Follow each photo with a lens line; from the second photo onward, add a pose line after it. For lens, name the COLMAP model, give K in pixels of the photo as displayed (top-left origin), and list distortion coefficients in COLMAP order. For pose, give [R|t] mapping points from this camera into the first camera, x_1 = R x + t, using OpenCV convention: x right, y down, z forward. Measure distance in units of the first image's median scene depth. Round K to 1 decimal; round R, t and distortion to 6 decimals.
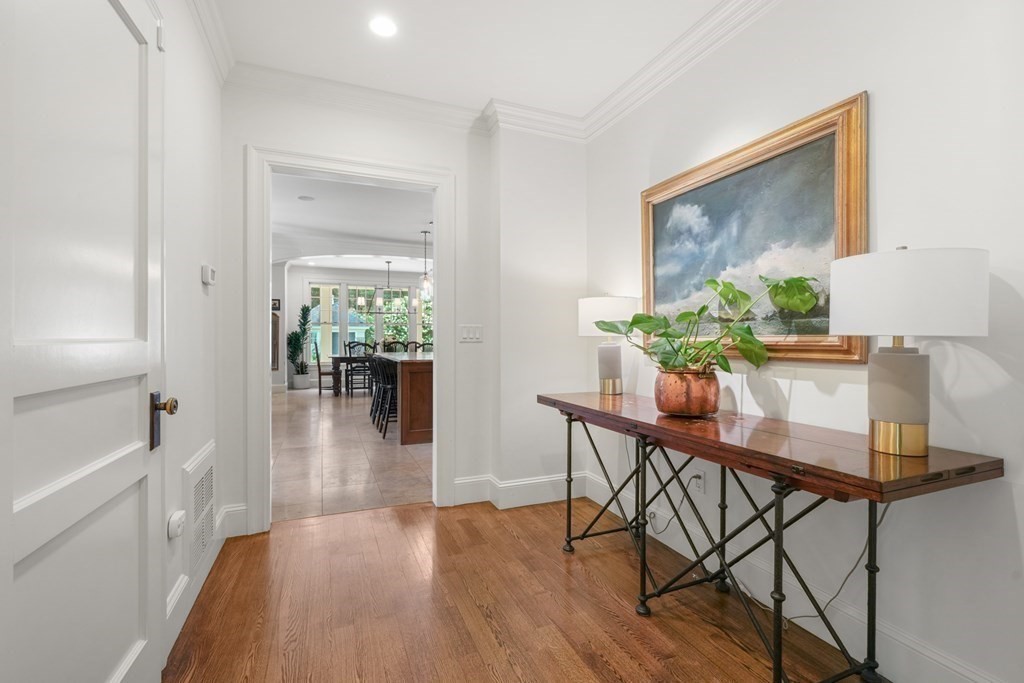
lens RADIAL K [[463.3, 0, 507.4], [0, 463.3, 339.2], [0, 0, 1]] dist [0.001360, 0.000692]
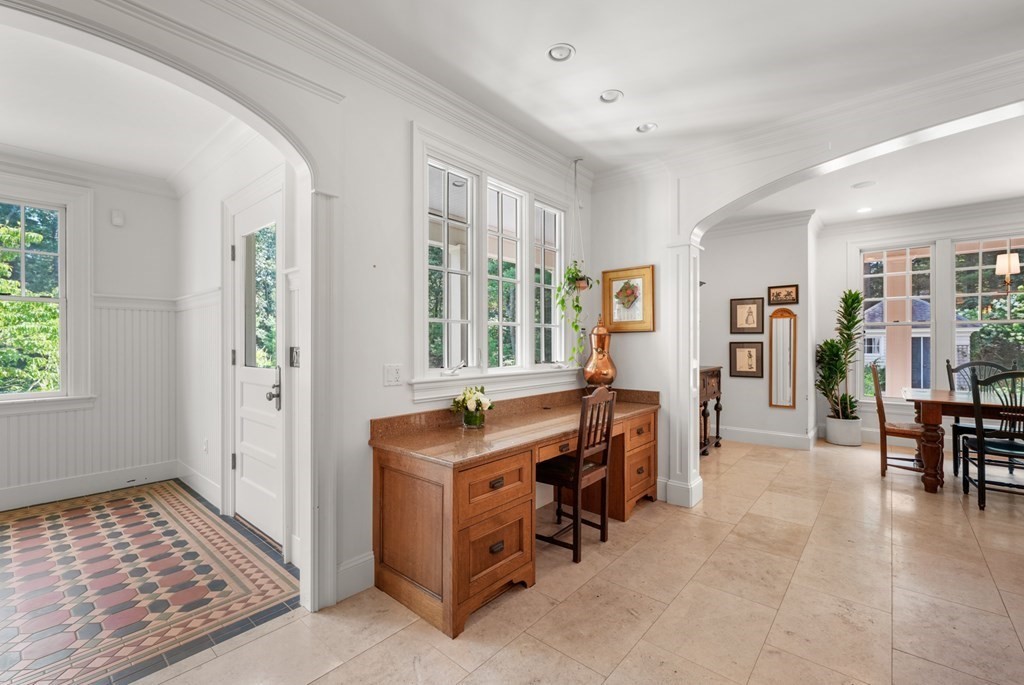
lens RADIAL K [[456.5, 0, 511.6], [0, 456.5, 341.7], [0, 0, 1]] dist [0.008158, 0.000177]
pose [[0.483864, -0.001593, -0.875142, -0.160460], [-0.001972, 0.999994, -0.002910, -0.012805], [0.875141, 0.003134, 0.483857, 0.397070]]
